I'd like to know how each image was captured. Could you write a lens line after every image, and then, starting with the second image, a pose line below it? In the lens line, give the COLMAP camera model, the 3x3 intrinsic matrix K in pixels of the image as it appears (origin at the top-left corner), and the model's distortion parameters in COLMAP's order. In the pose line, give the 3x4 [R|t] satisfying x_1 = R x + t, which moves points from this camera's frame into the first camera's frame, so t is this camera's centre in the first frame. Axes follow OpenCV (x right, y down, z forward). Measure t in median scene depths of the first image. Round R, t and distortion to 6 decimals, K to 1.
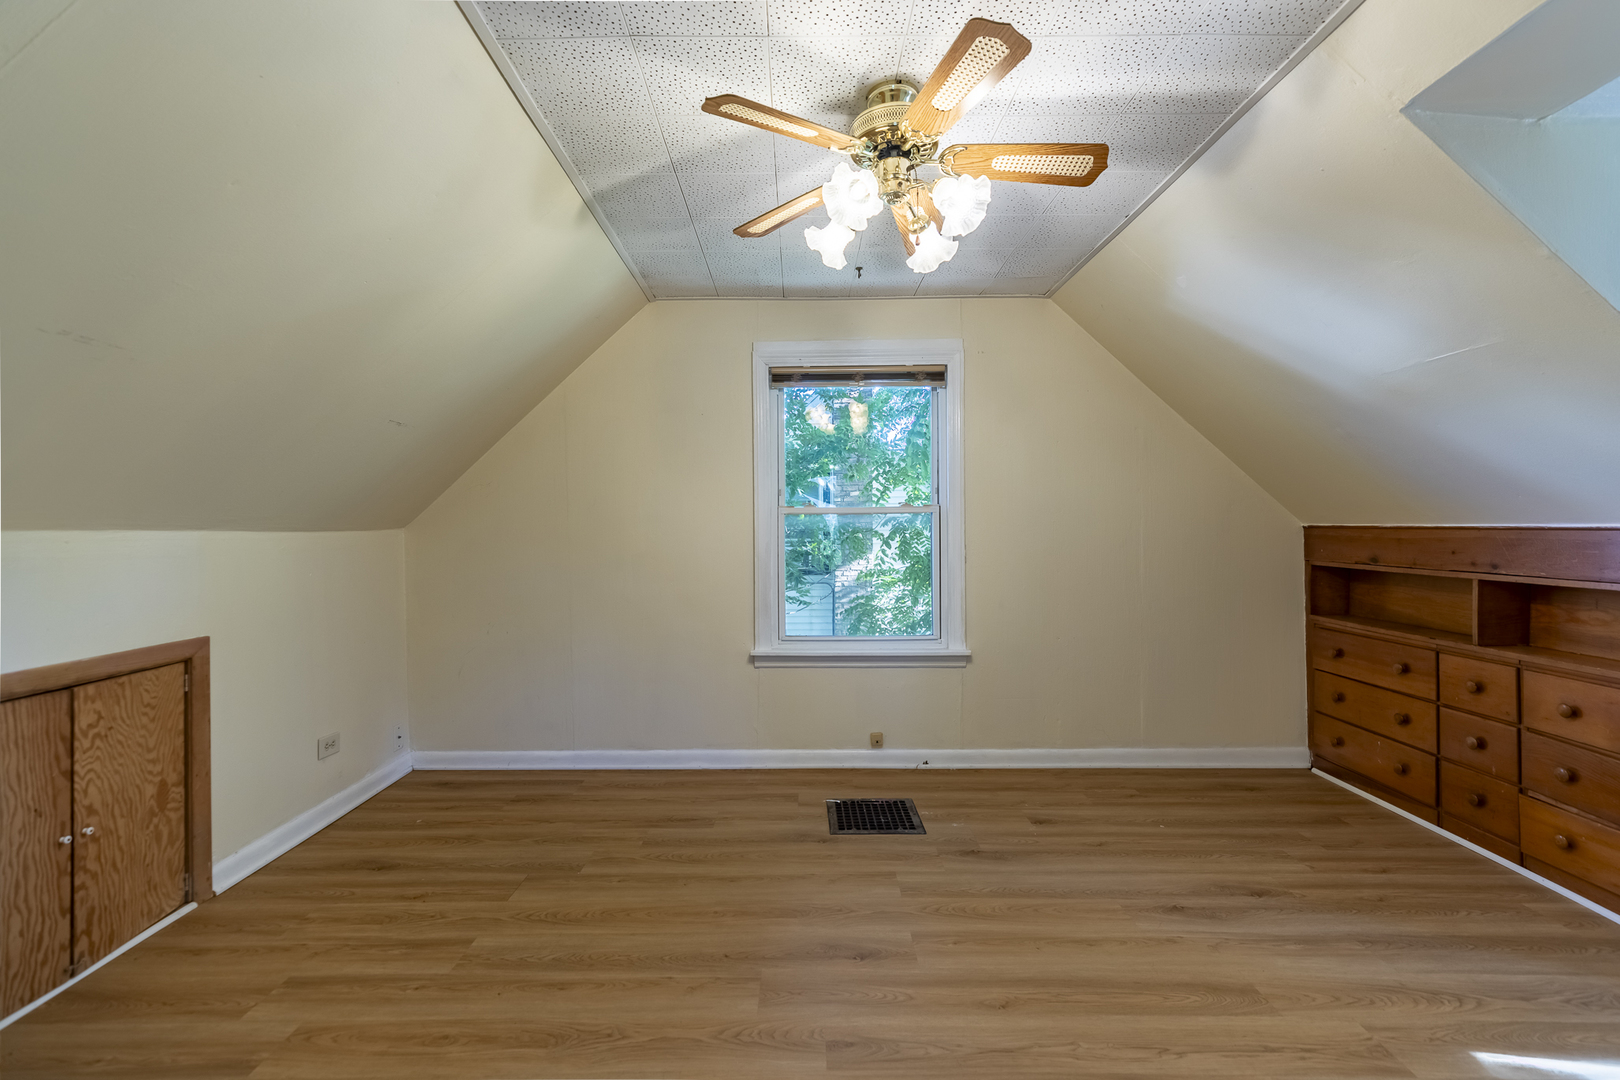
lens RADIAL K [[724.4, 0, 805.1], [0, 724.4, 539.8], [0, 0, 1]] dist [0.011754, -0.002997]
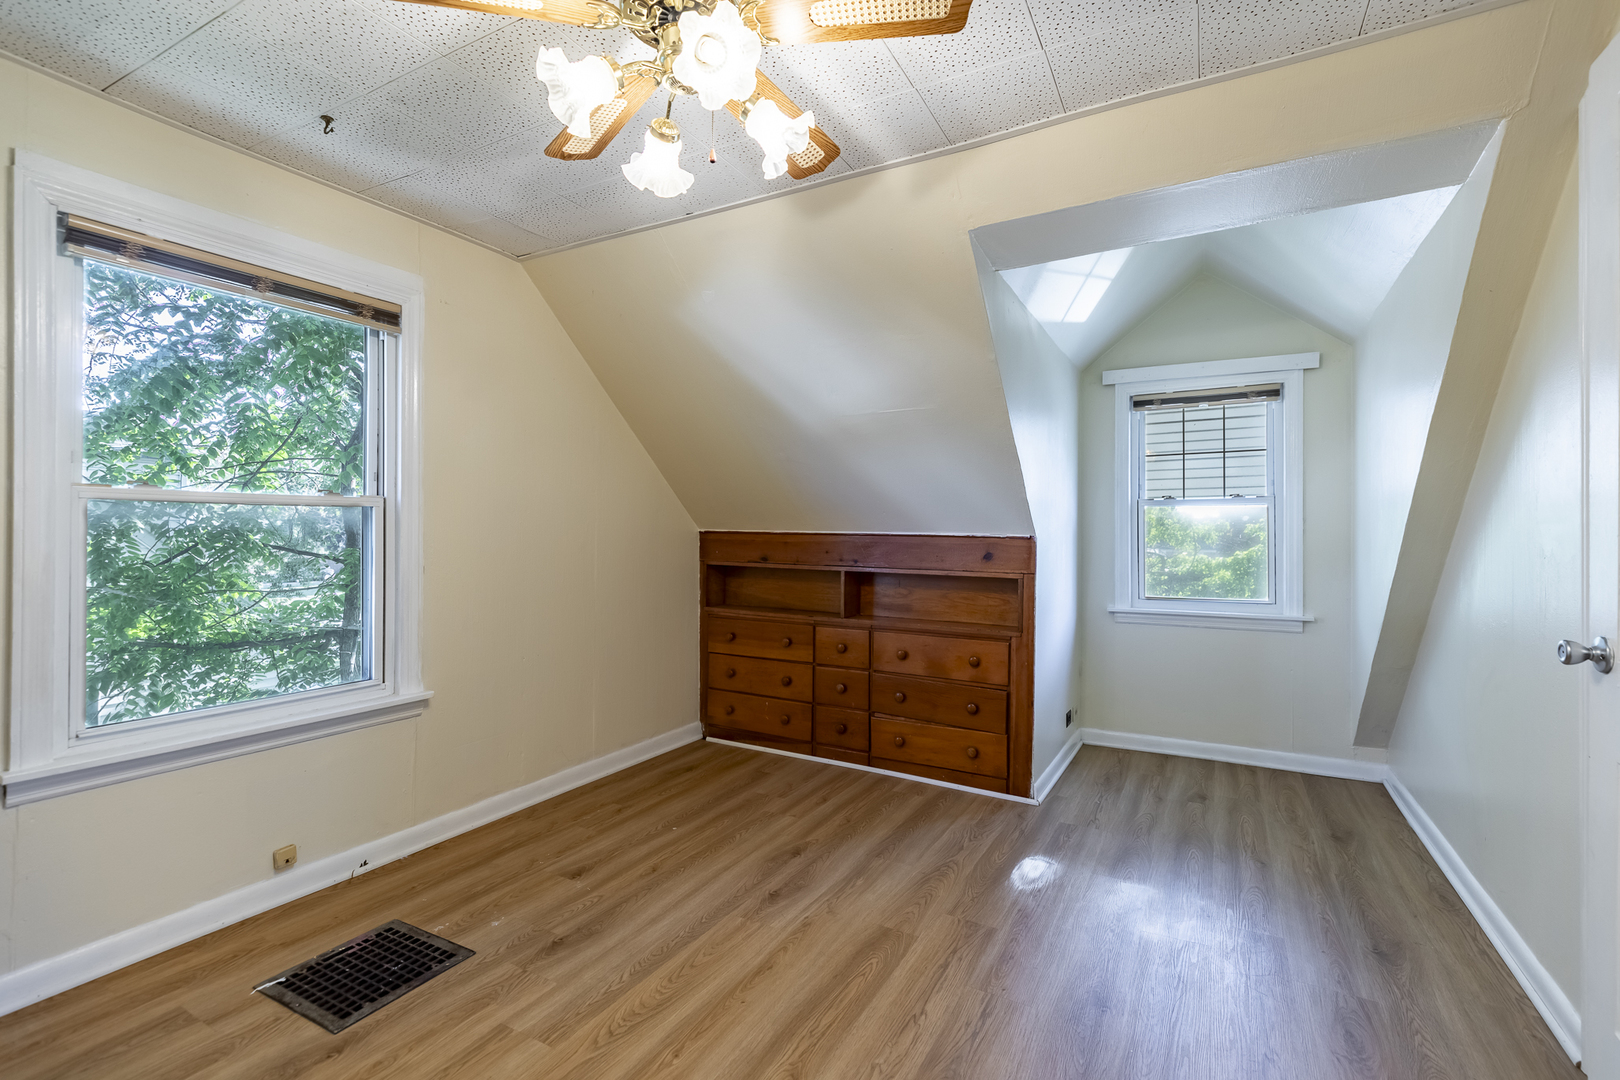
lens RADIAL K [[724.4, 0, 809.3], [0, 724.4, 537.8], [0, 0, 1]] dist [0.011754, -0.002997]
pose [[0.482738, 0.002228, 0.875762, -0.305533], [0.003677, 0.999983, -0.004571, -0.003192], [-0.875757, 0.005427, 0.482721, 0.355591]]
